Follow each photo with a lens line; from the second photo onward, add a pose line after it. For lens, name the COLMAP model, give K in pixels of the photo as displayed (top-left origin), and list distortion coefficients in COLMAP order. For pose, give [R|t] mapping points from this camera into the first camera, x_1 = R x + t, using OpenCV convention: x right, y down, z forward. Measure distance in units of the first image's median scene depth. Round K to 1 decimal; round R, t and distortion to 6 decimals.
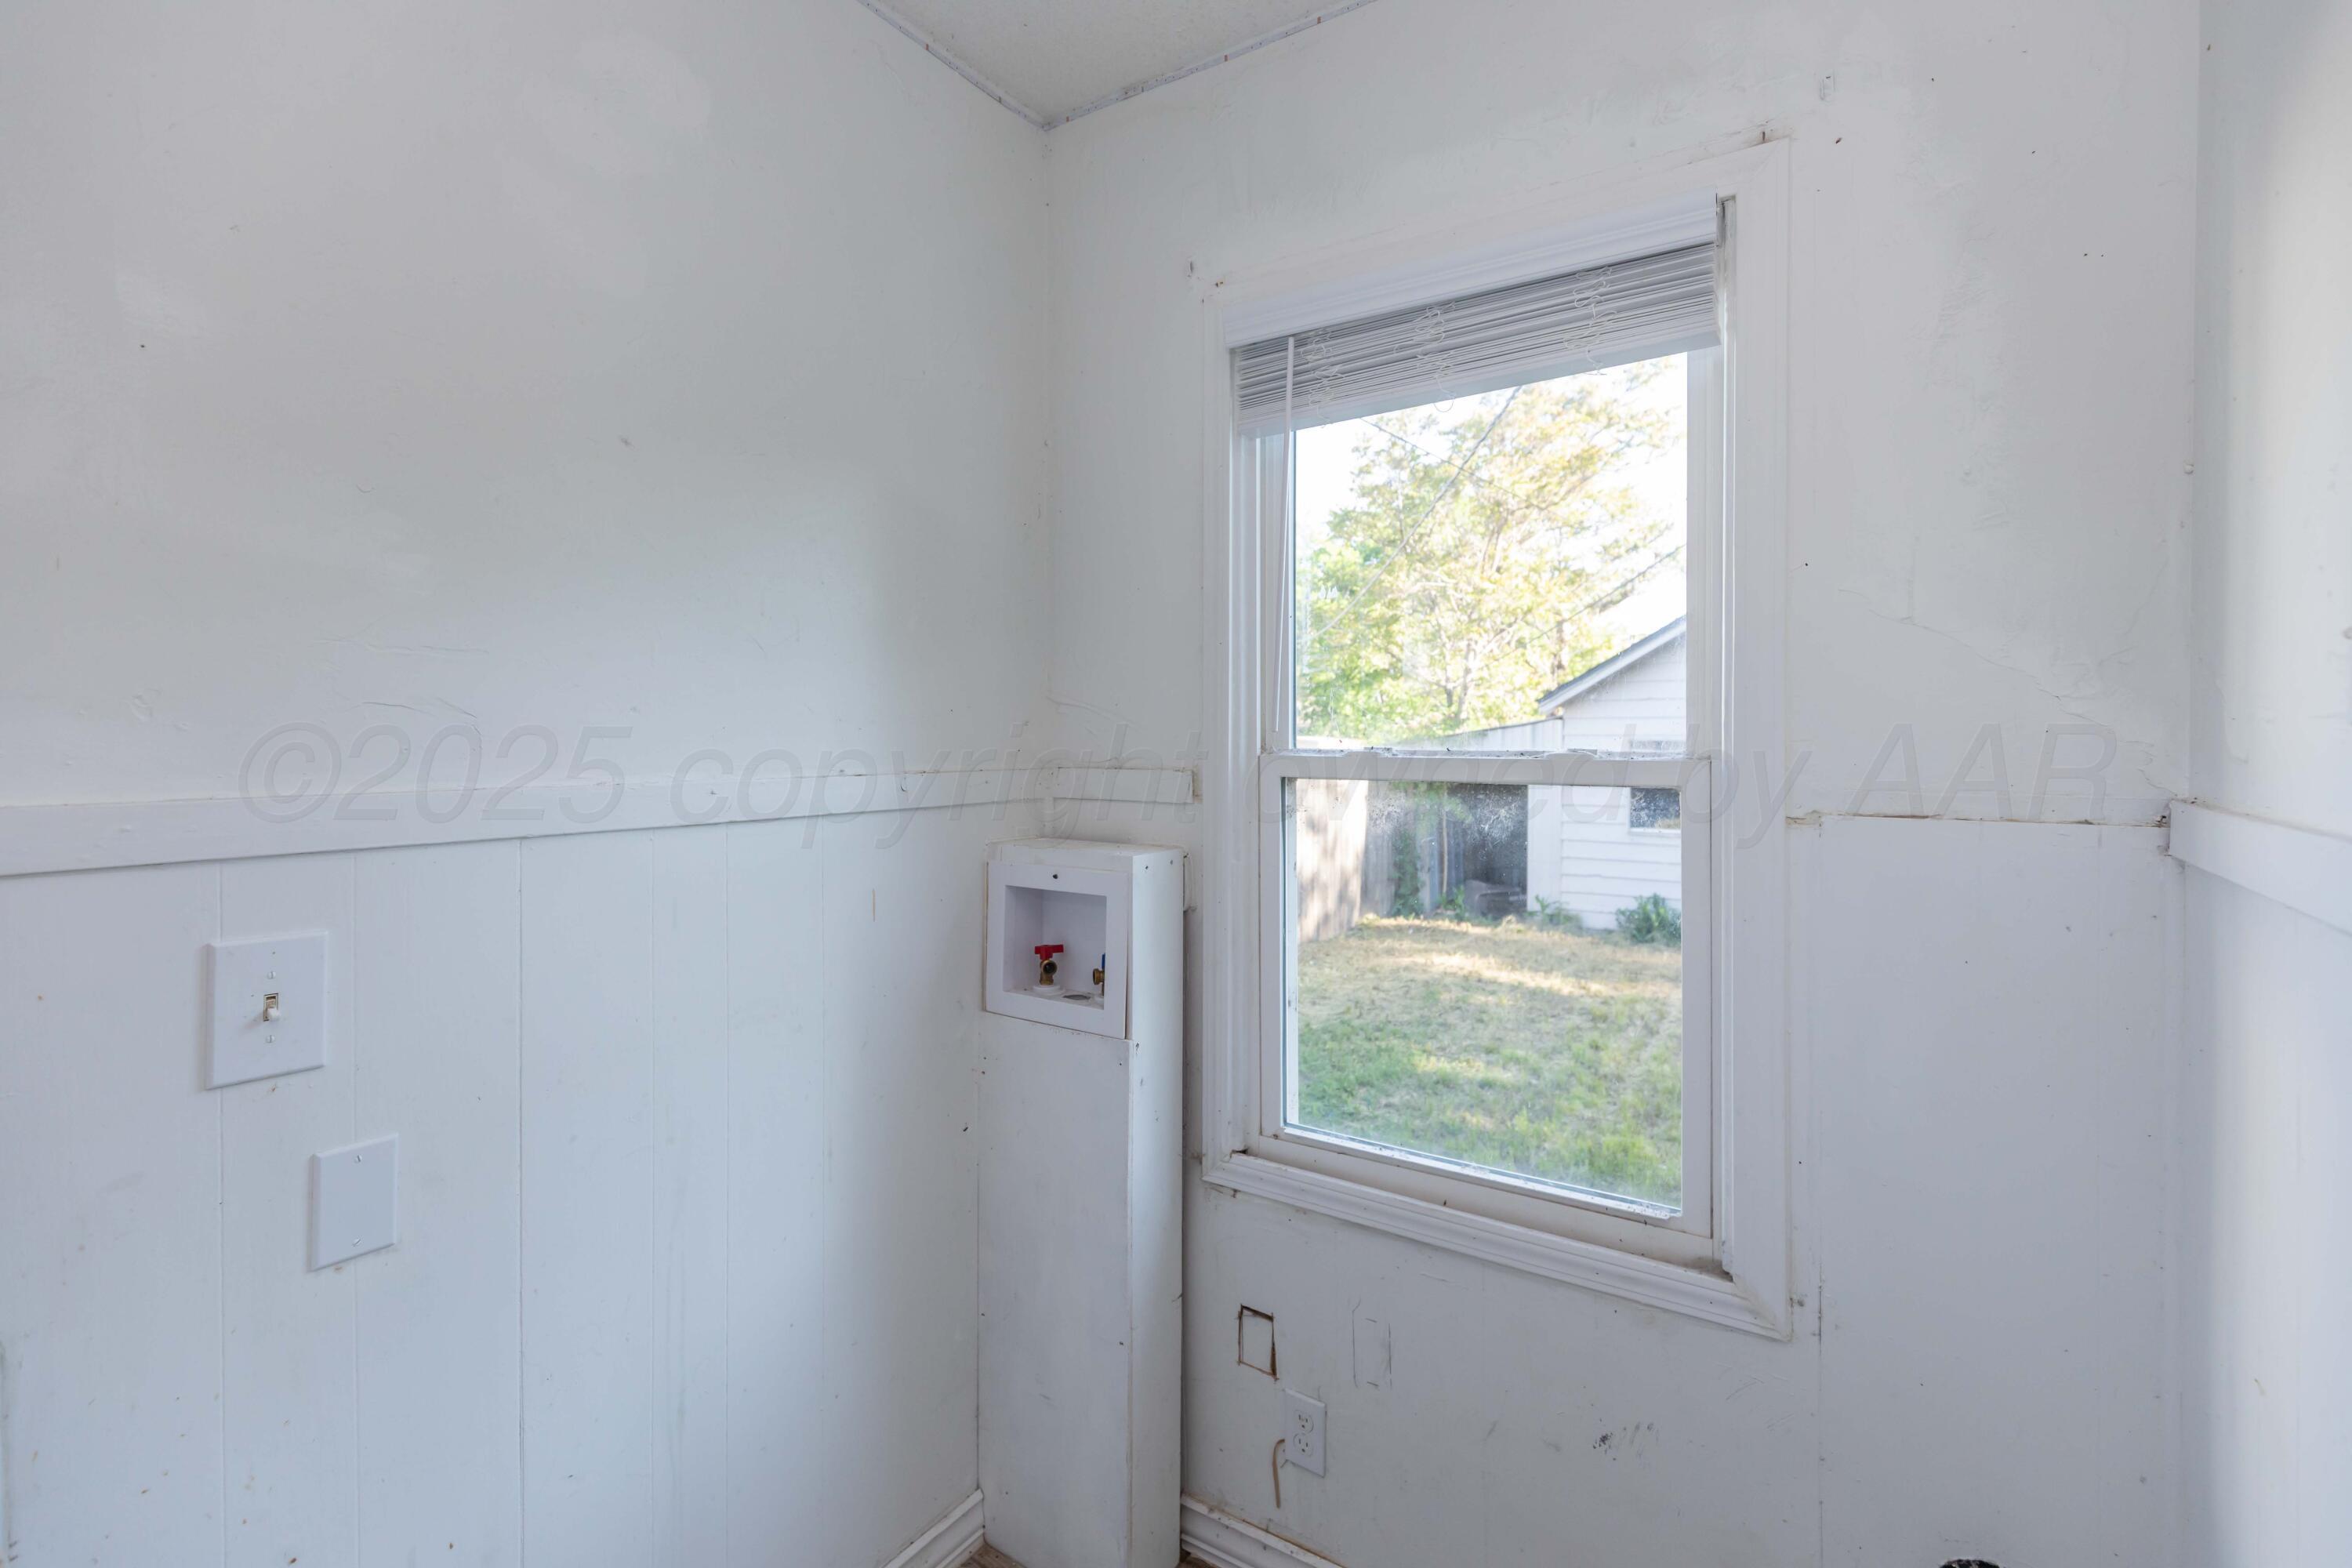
lens RADIAL K [[1084.2, 0, 1162.9], [0, 1084.2, 769.4], [0, 0, 1]] dist [0.005073, -0.000248]
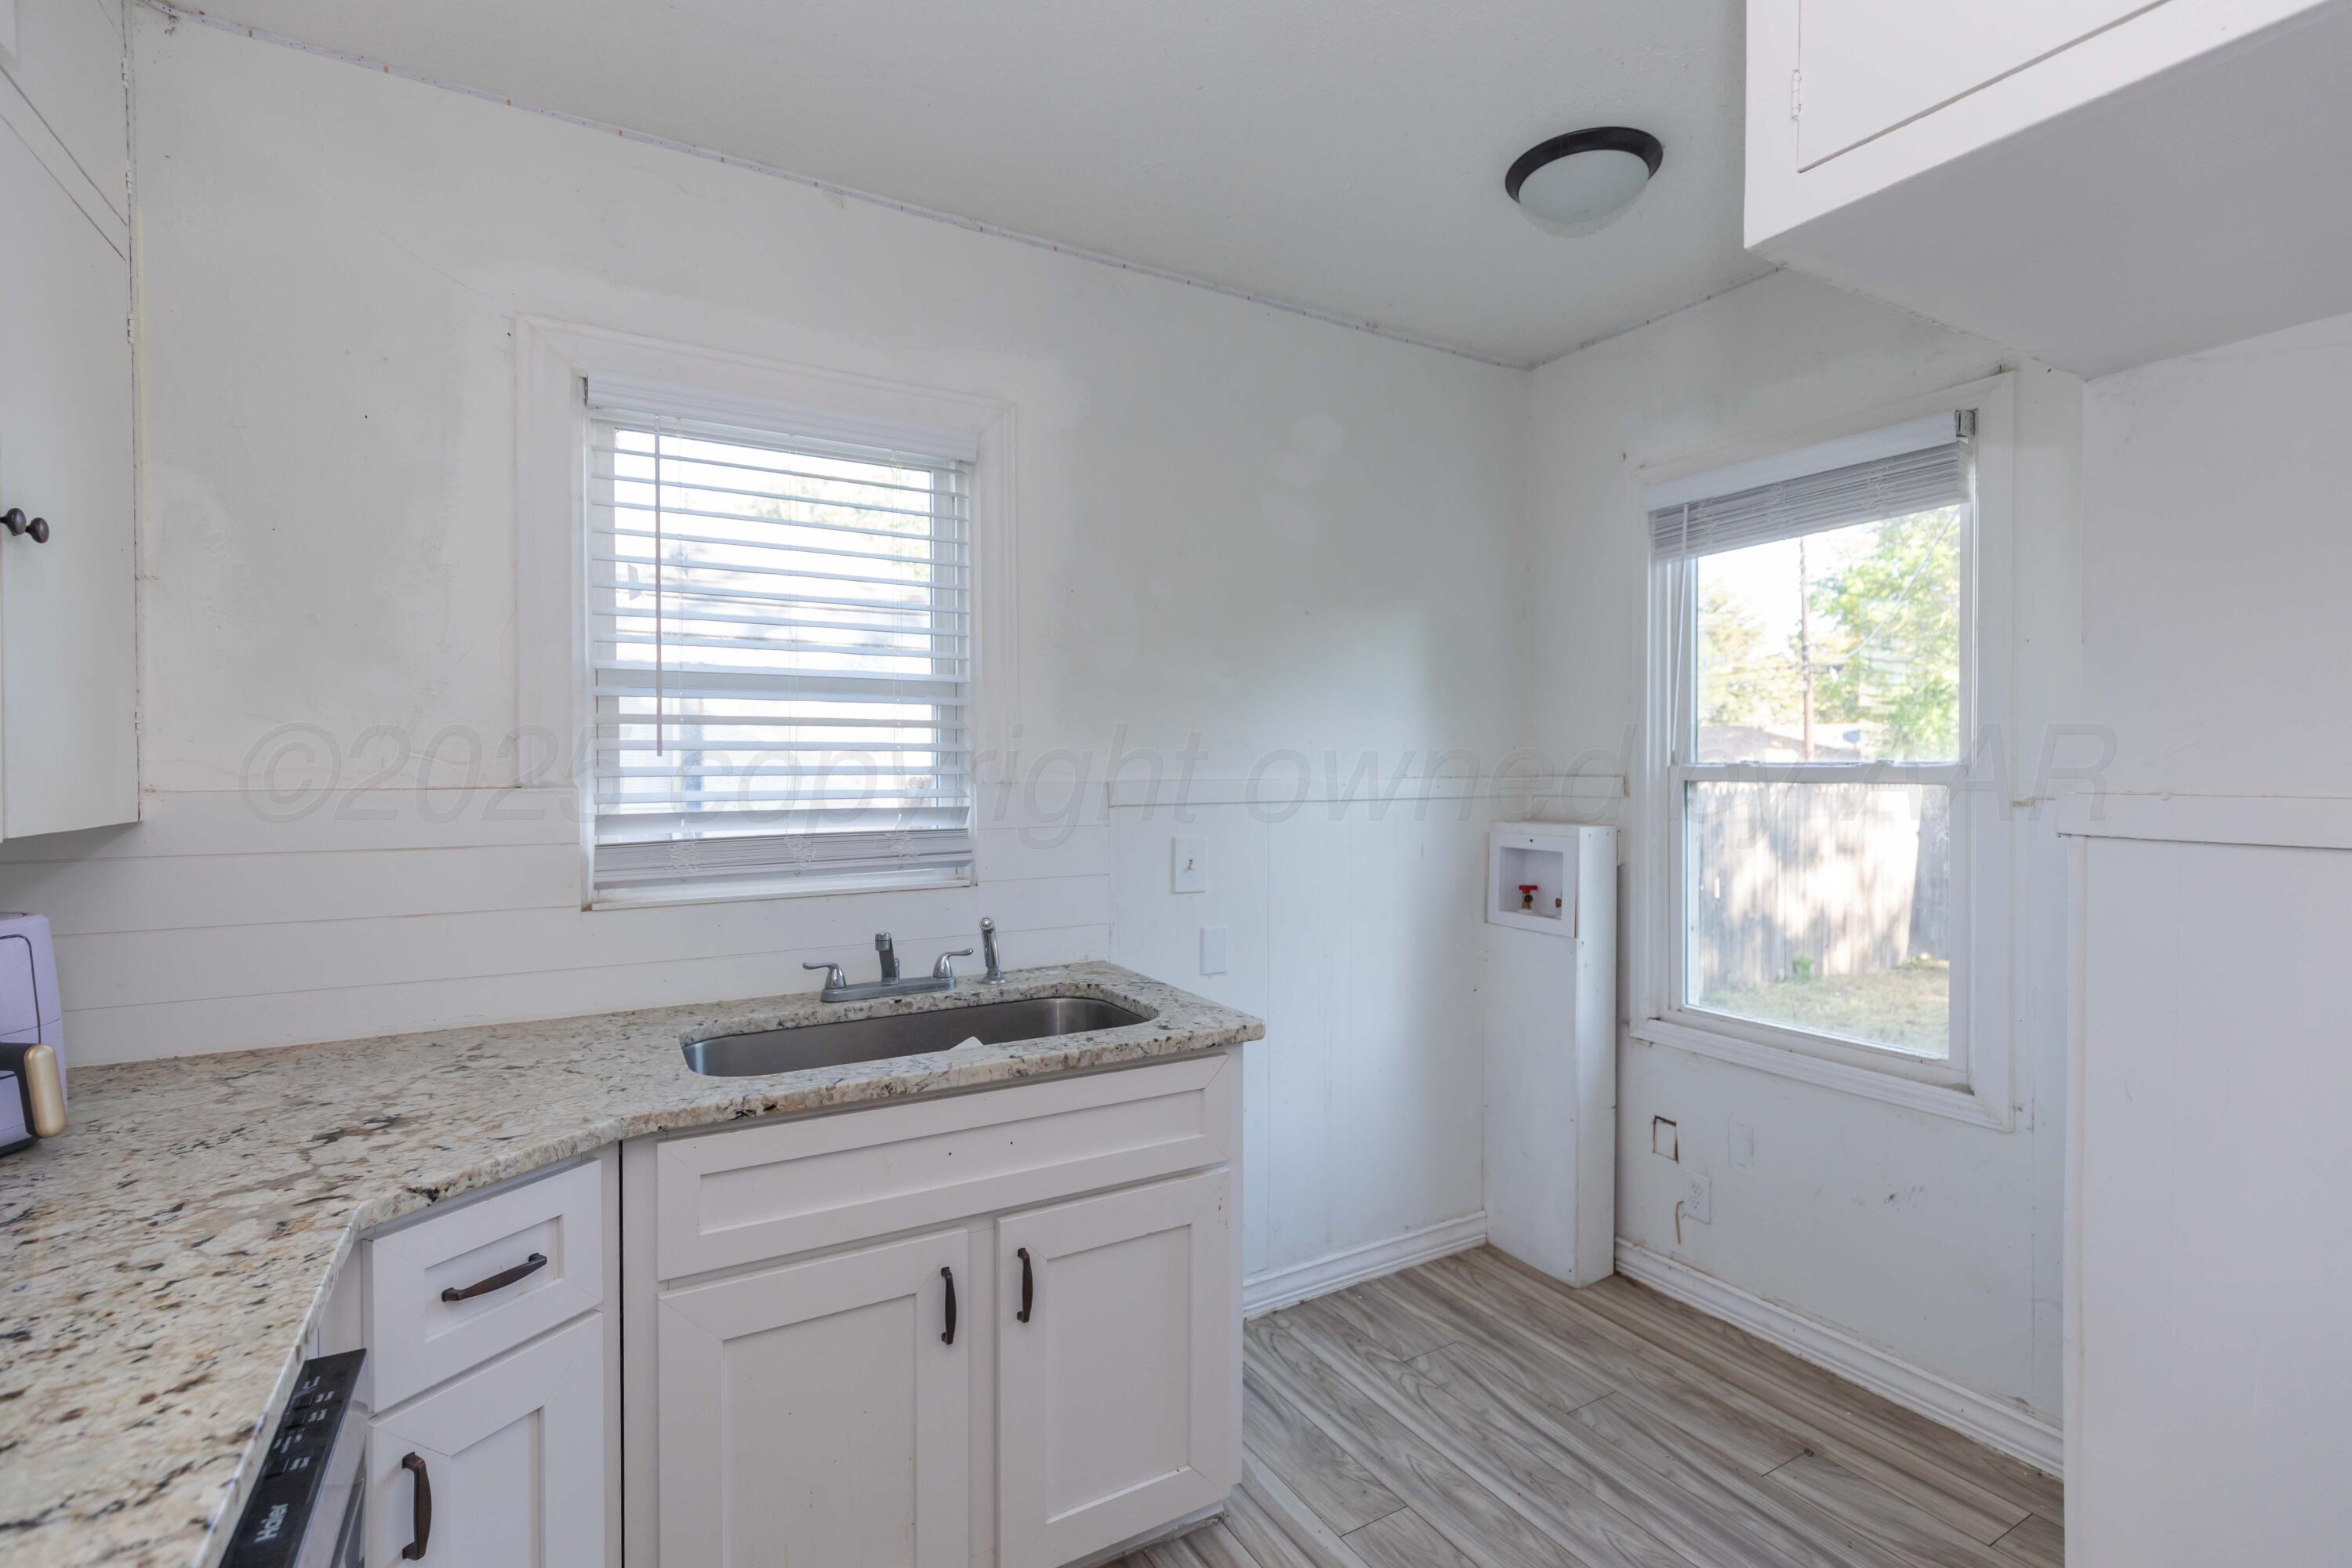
lens RADIAL K [[1084.2, 0, 1162.9], [0, 1084.2, 769.4], [0, 0, 1]] dist [0.005073, -0.000248]
pose [[0.898029, -0.002545, -0.439929, 0.124062], [-0.009019, 0.999667, -0.024192, 0.035769], [0.439844, 0.025693, 0.897707, -0.732019]]
